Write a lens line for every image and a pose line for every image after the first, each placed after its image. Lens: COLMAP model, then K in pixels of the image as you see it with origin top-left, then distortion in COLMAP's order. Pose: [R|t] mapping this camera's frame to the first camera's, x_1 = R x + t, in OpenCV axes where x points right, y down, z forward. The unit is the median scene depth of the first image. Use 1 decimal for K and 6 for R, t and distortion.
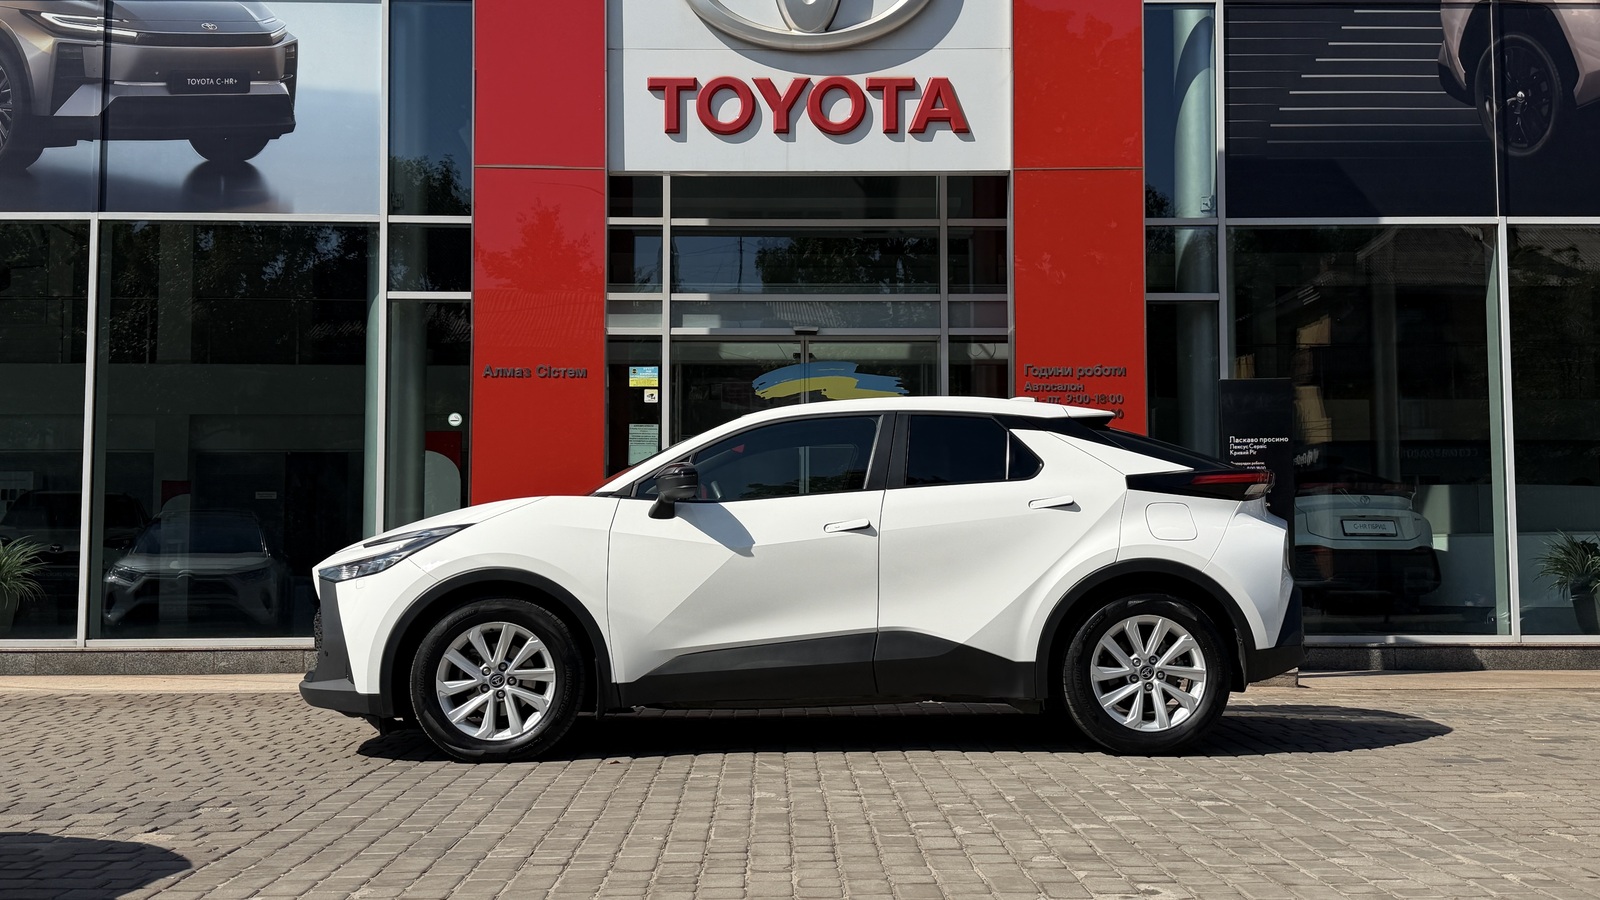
lens RADIAL K [[1590.9, 0, 793.6], [0, 1590.9, 455.1], [0, 0, 1]] dist [0.212611, -0.486141]
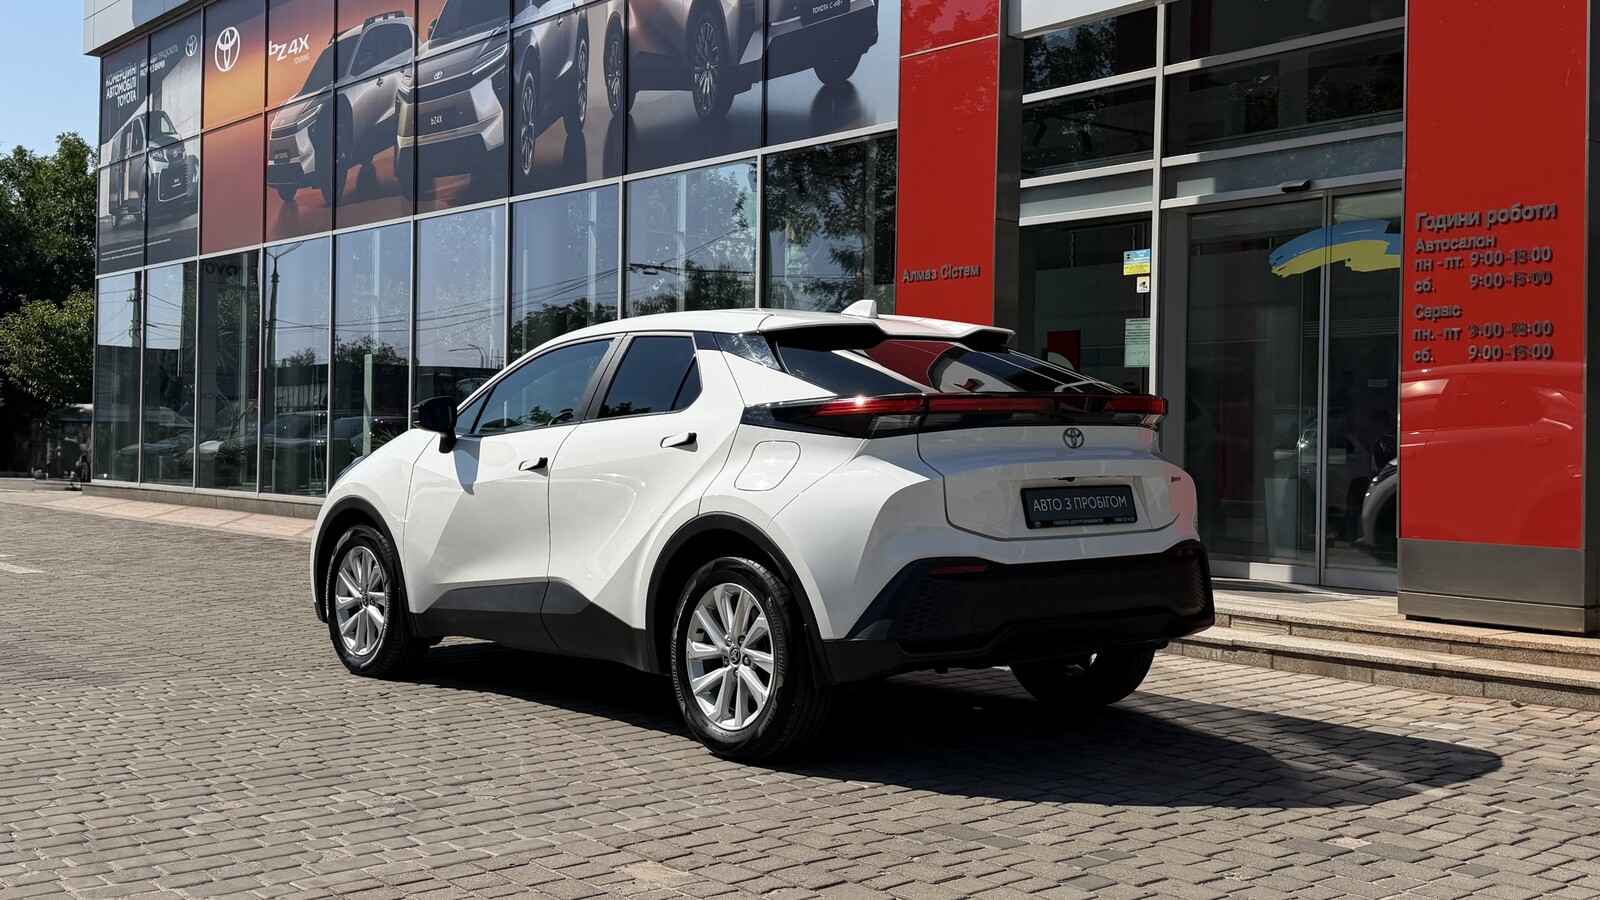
lens RADIAL K [[1729.0, 0, 852.5], [0, 1729.0, 426.3], [0, 0, 1]] dist [0.278680, -0.687945]
pose [[0.628826, 0.004988, -0.777530, 0.533378], [0.041438, 0.998343, 0.039918, -0.005445], [0.776441, -0.057320, 0.627577, 0.296502]]
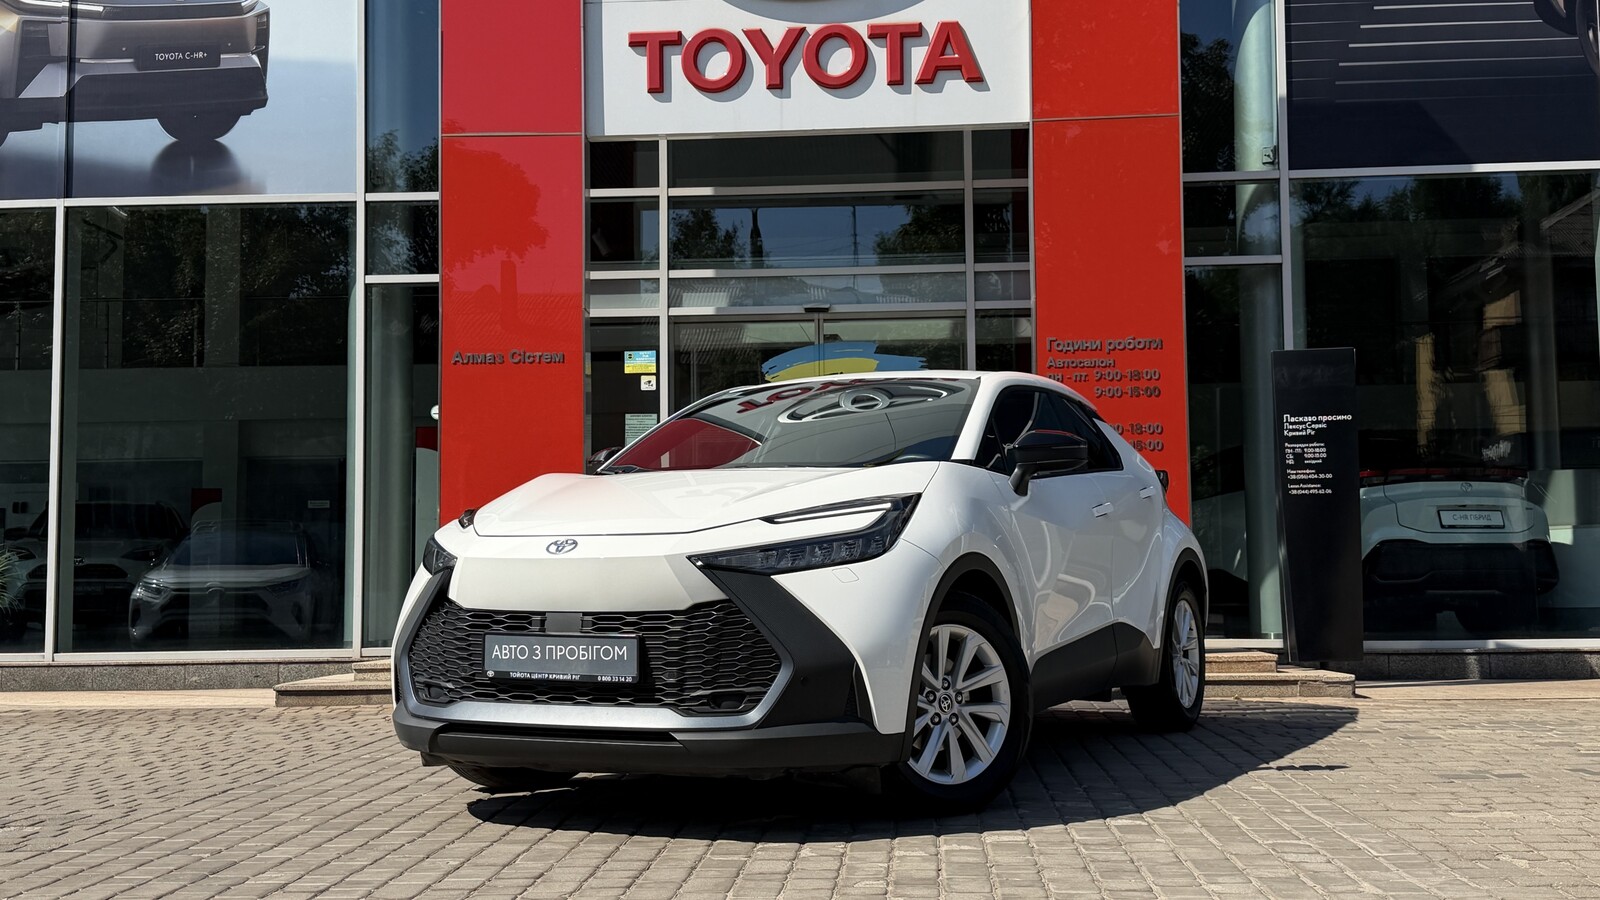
lens RADIAL K [[1711.2, 0, 800.0], [0, 1711.2, 450.0], [0, 0, 1]] dist [0.203372, -0.471144]
pose [[0.996541, -0.015707, -0.081607, 0.076762], [0.015197, 0.999861, -0.006875, 0.009345], [0.081703, 0.005611, 0.996641, 0.028953]]
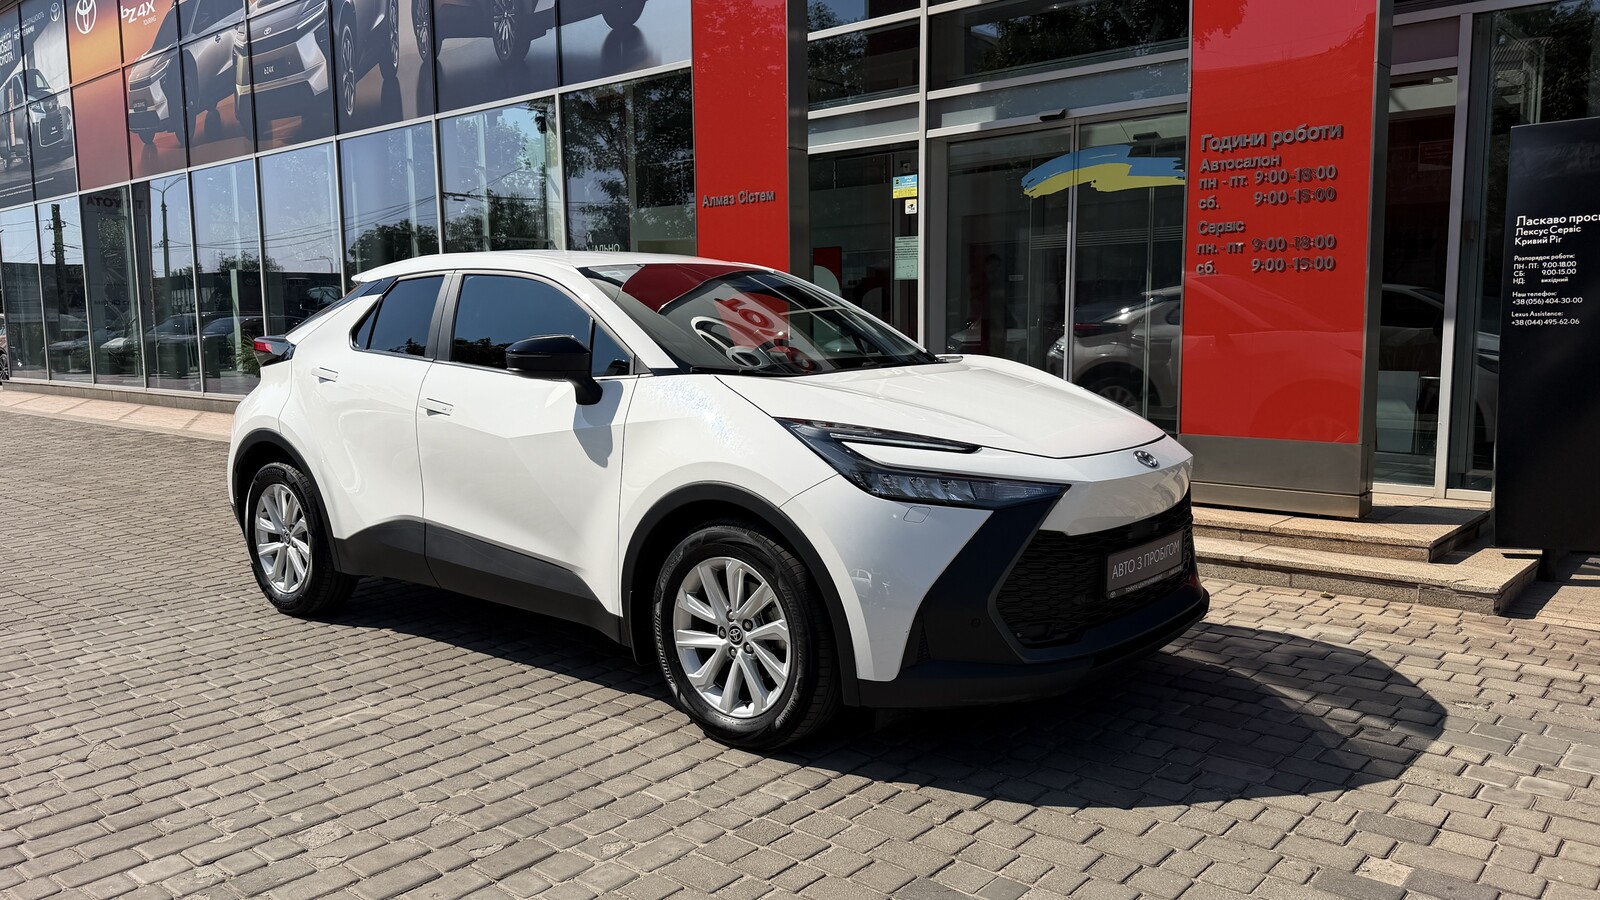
lens RADIAL K [[1192.4, 0, 779.2], [0, 1192.4, 466.5], [0, 0, 1]] dist [0.120102, -0.177065]
pose [[0.730338, 0.077111, -0.678719, 0.361044], [0.061750, 0.982087, 0.178024, -0.016562], [0.680289, -0.171929, 0.712494, 0.397226]]
